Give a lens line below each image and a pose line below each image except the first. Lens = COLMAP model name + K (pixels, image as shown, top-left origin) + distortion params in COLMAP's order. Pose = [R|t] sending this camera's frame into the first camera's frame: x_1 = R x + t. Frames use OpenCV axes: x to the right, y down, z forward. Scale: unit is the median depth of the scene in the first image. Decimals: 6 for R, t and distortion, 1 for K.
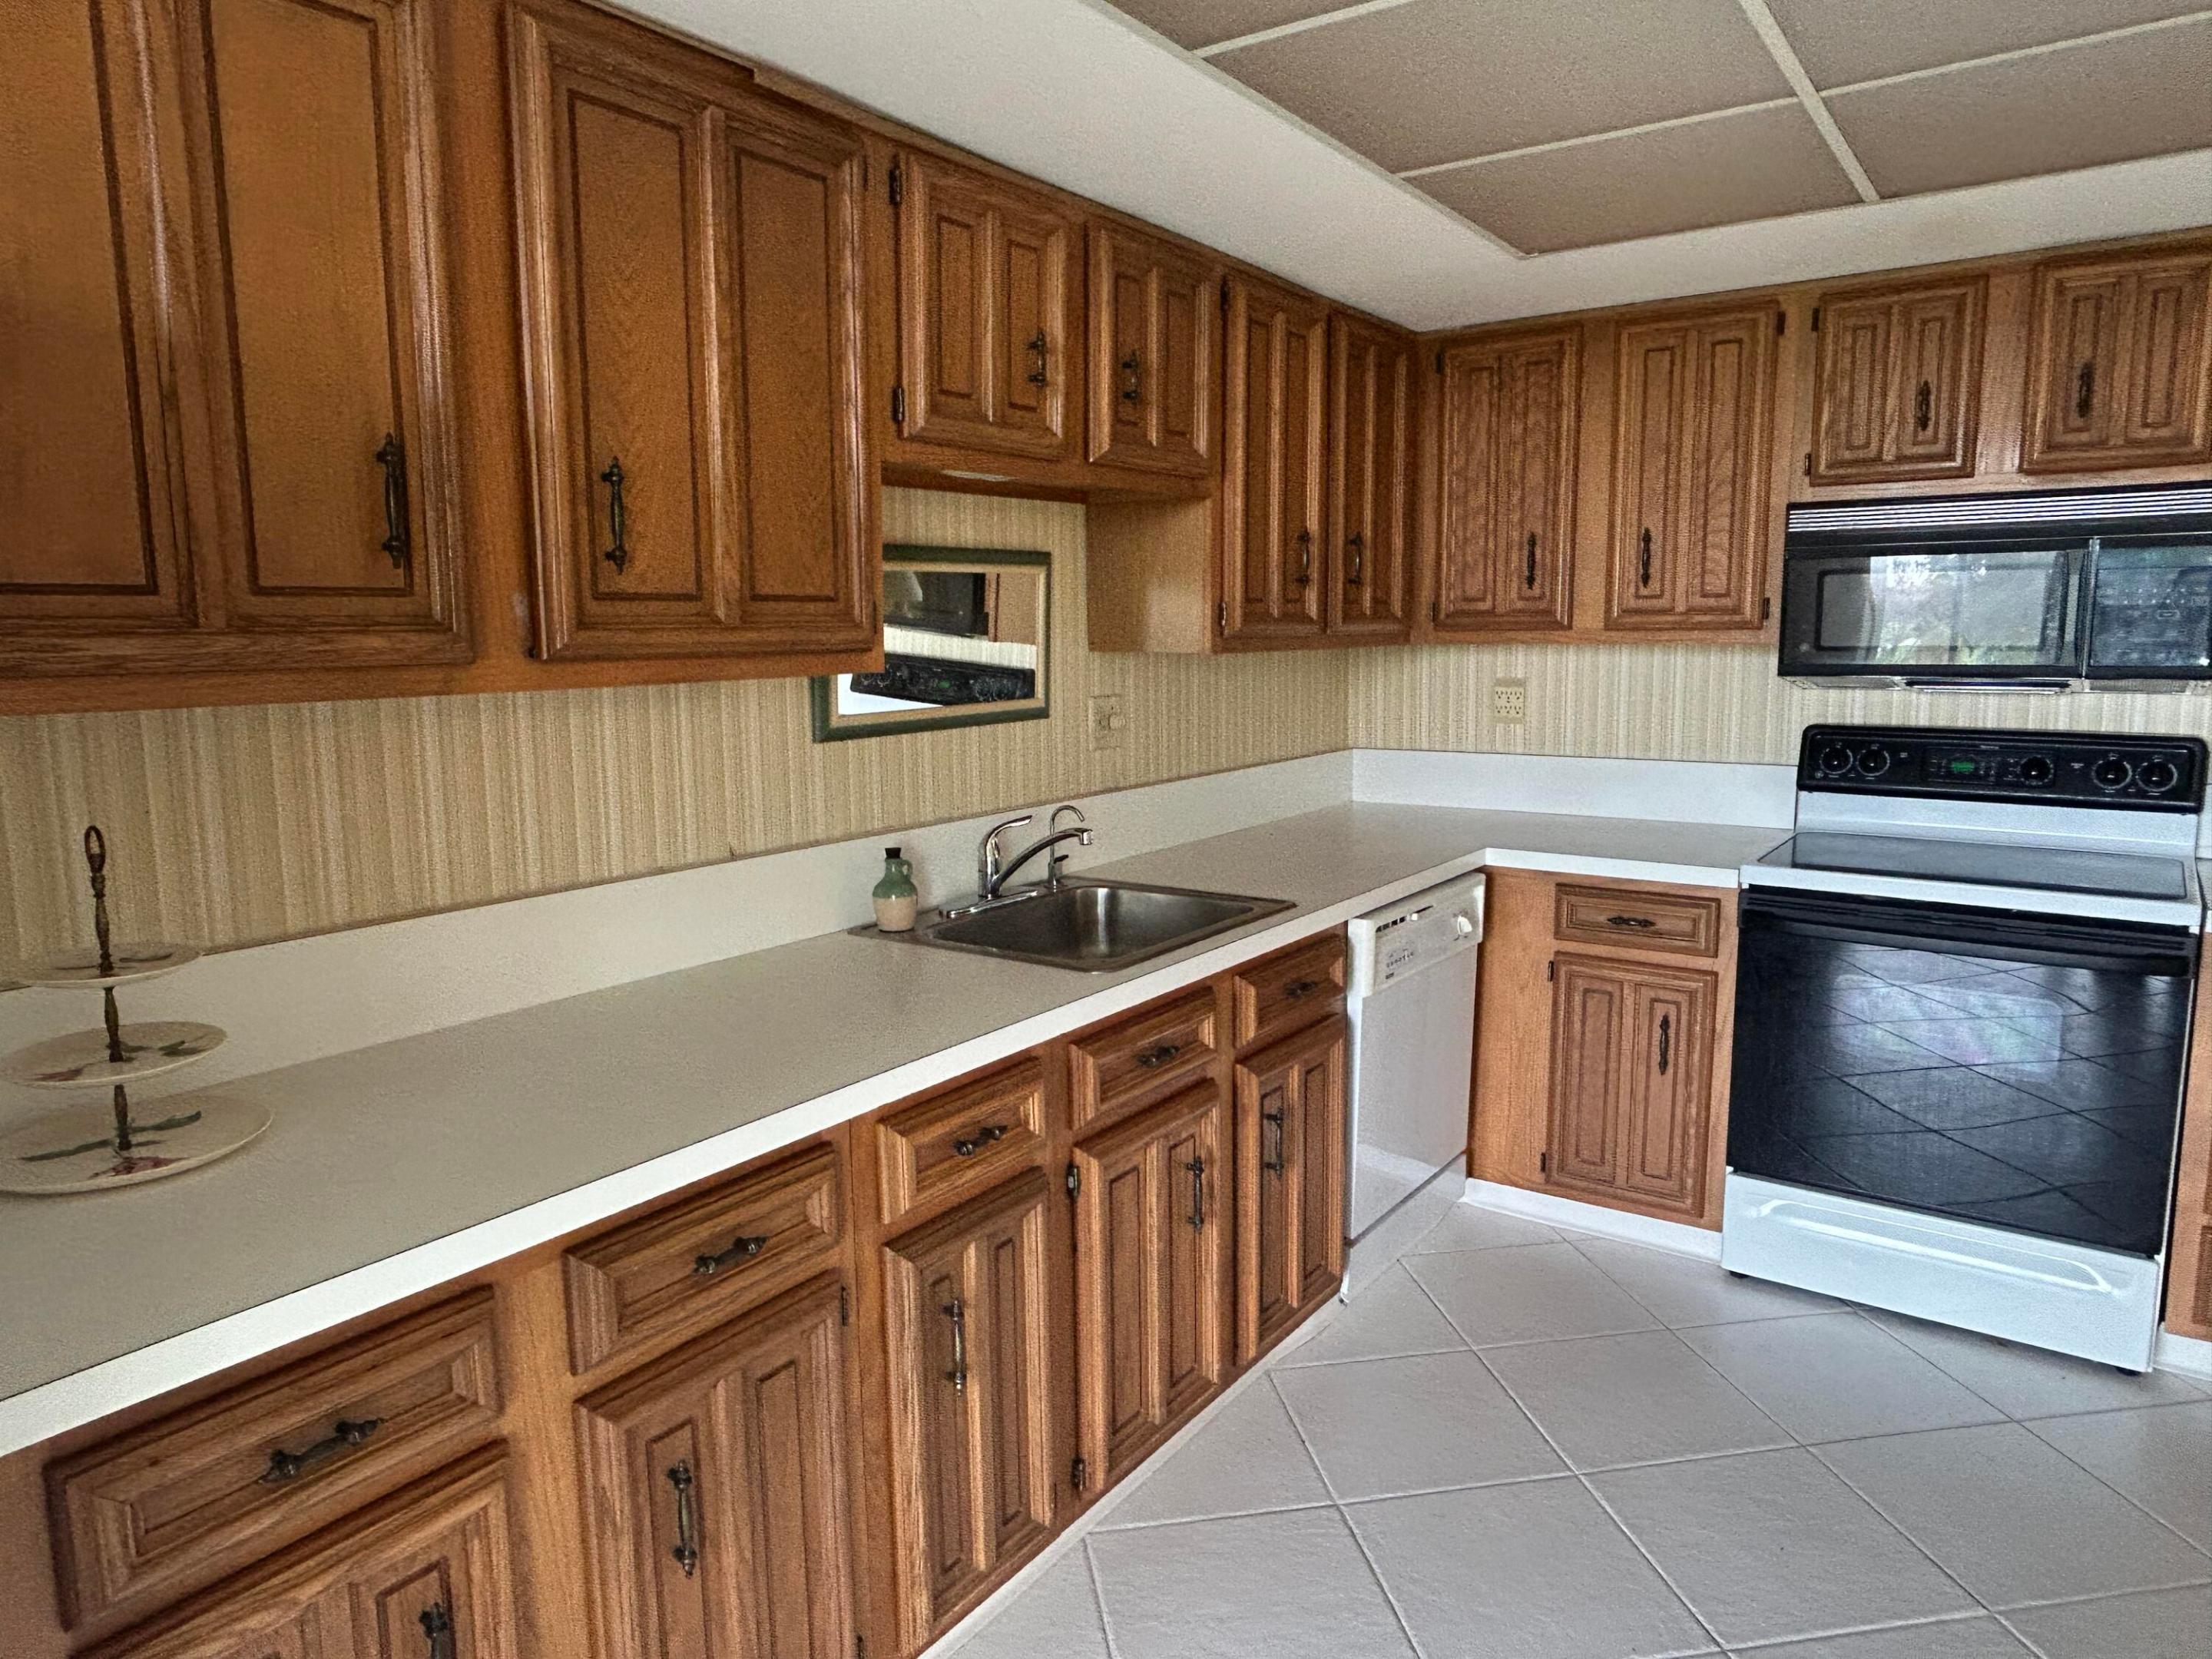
lens RADIAL K [[1419.0, 0, 1109.7], [0, 1419.0, 827.6], [0, 0, 1]] dist [0.009264, 0.000079]
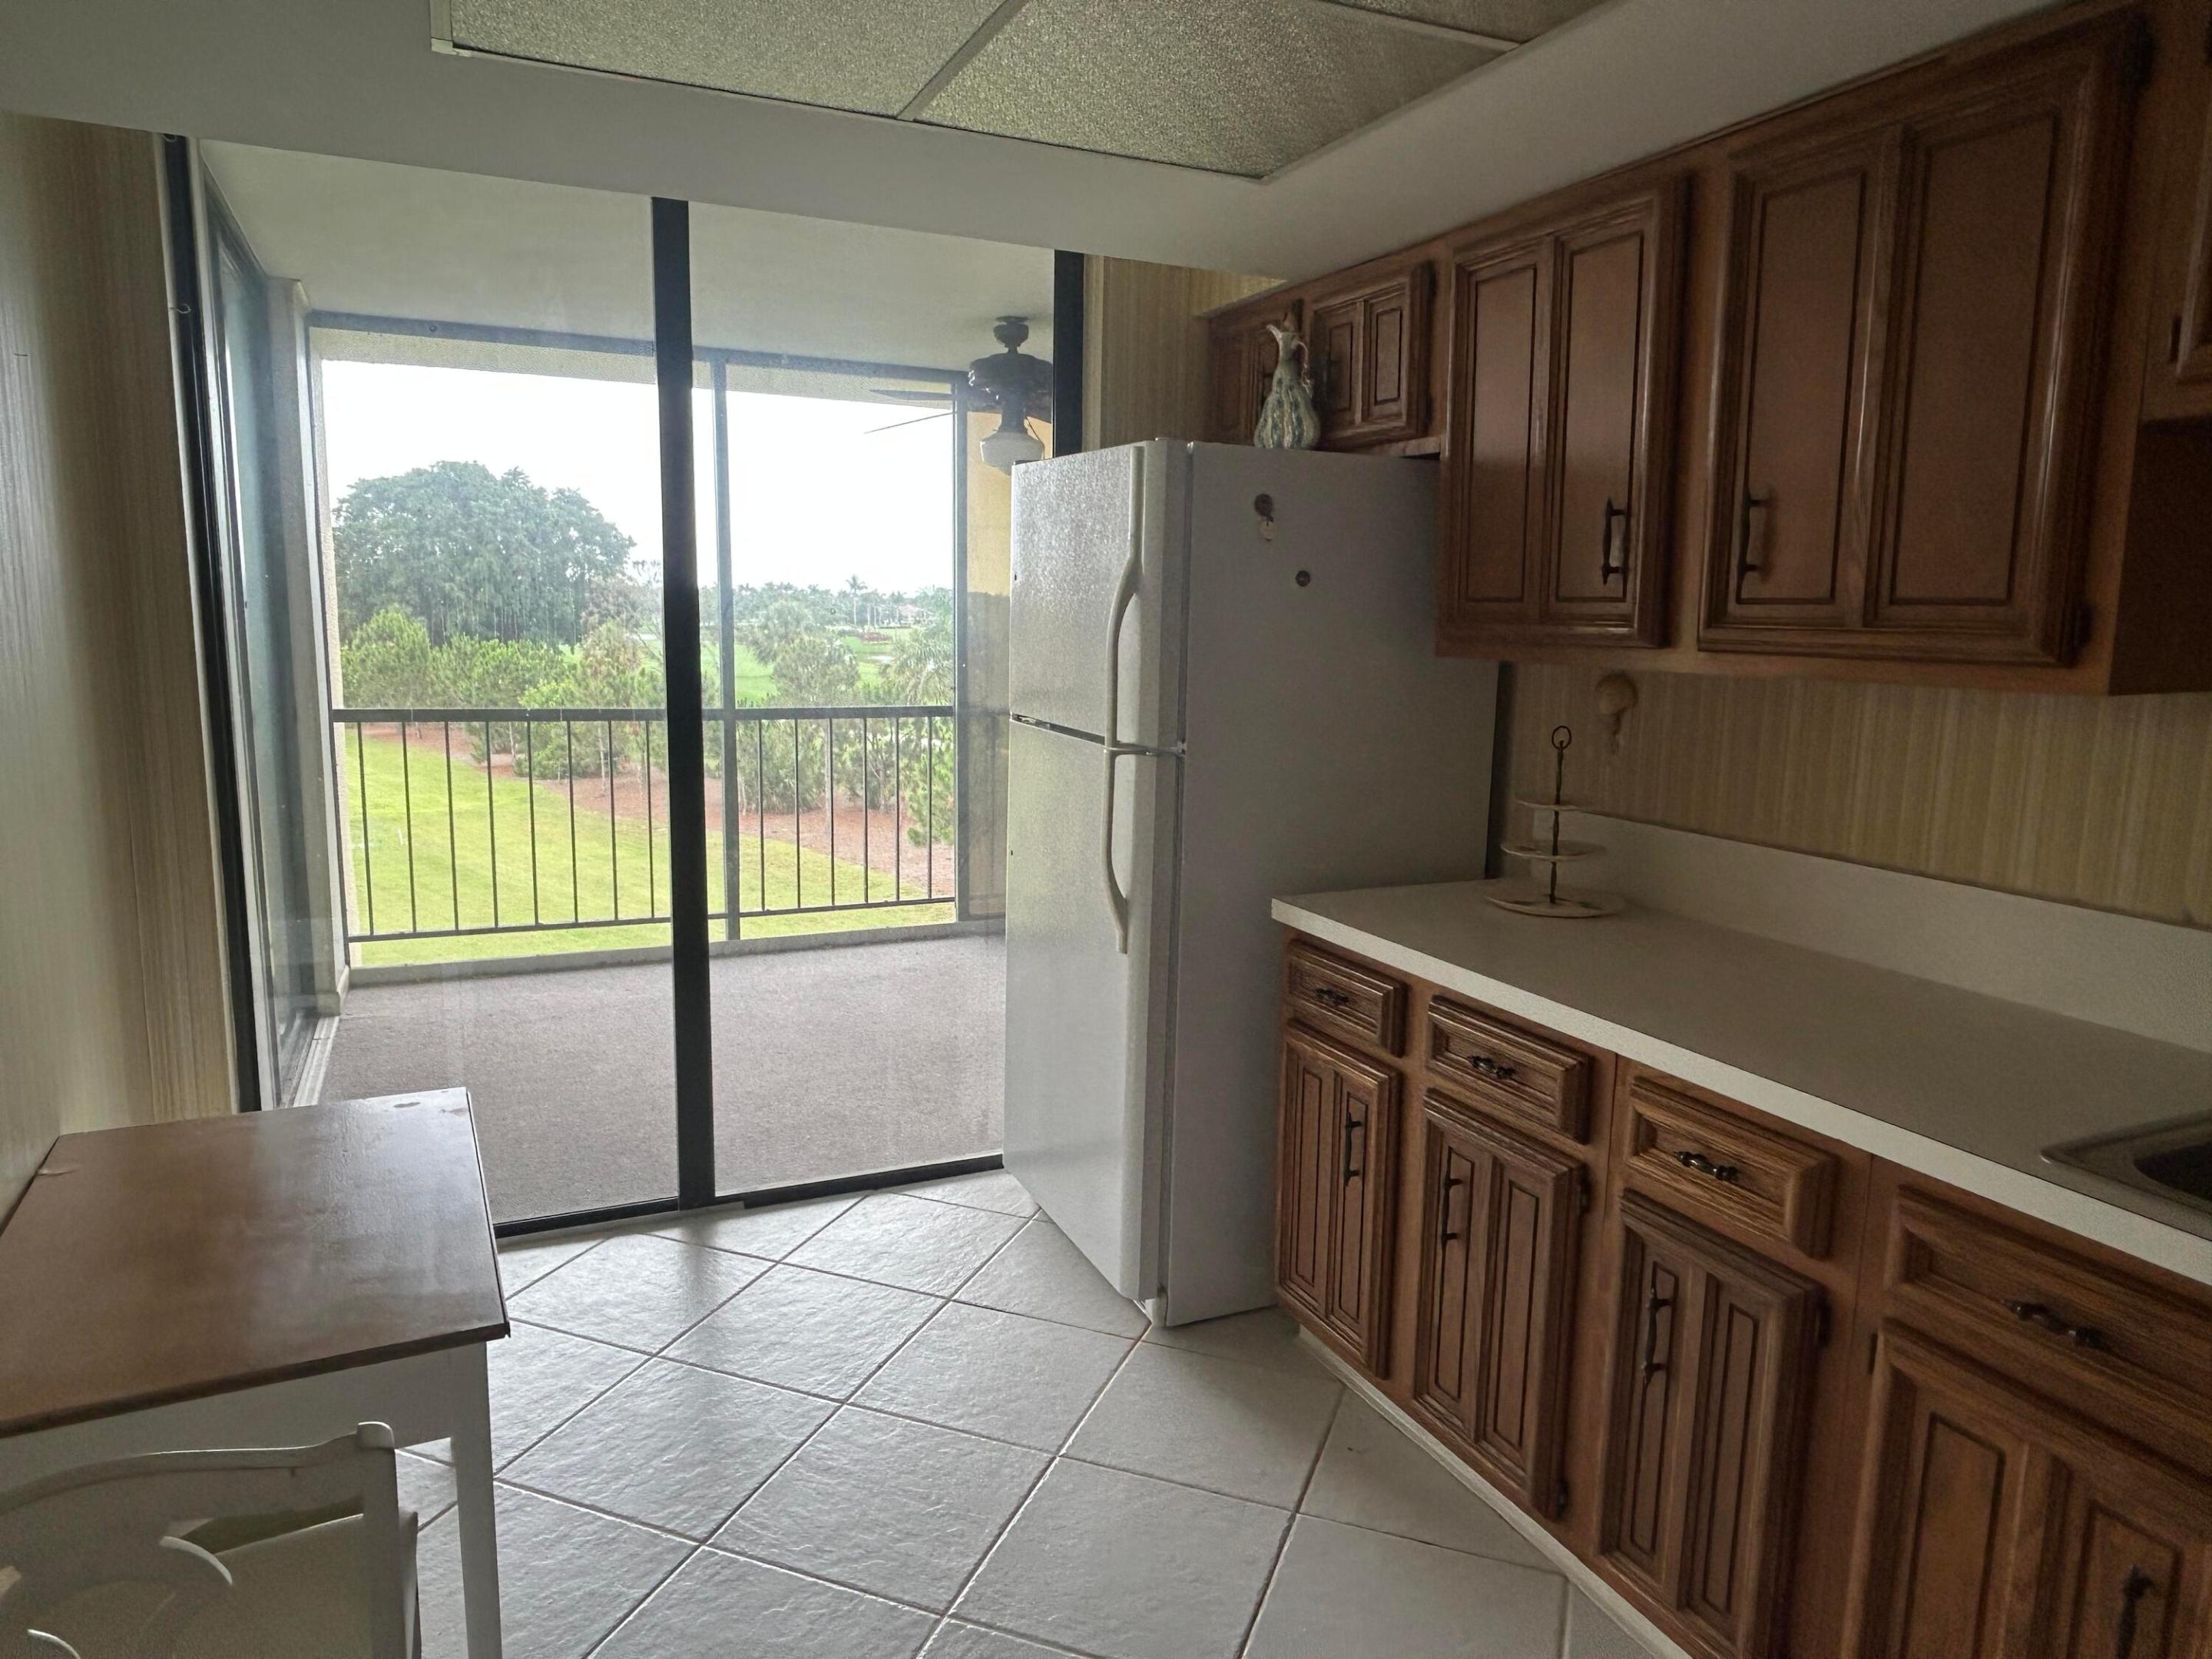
lens RADIAL K [[1419.0, 0, 1105.5], [0, 1419.0, 823.9], [0, 0, 1]] dist [0.009264, 0.000079]
pose [[-0.506721, 0.131601, -0.852007, 0.938867], [-0.135262, 0.963905, 0.229330, -0.174614], [0.851433, 0.231450, -0.470630, 1.090129]]
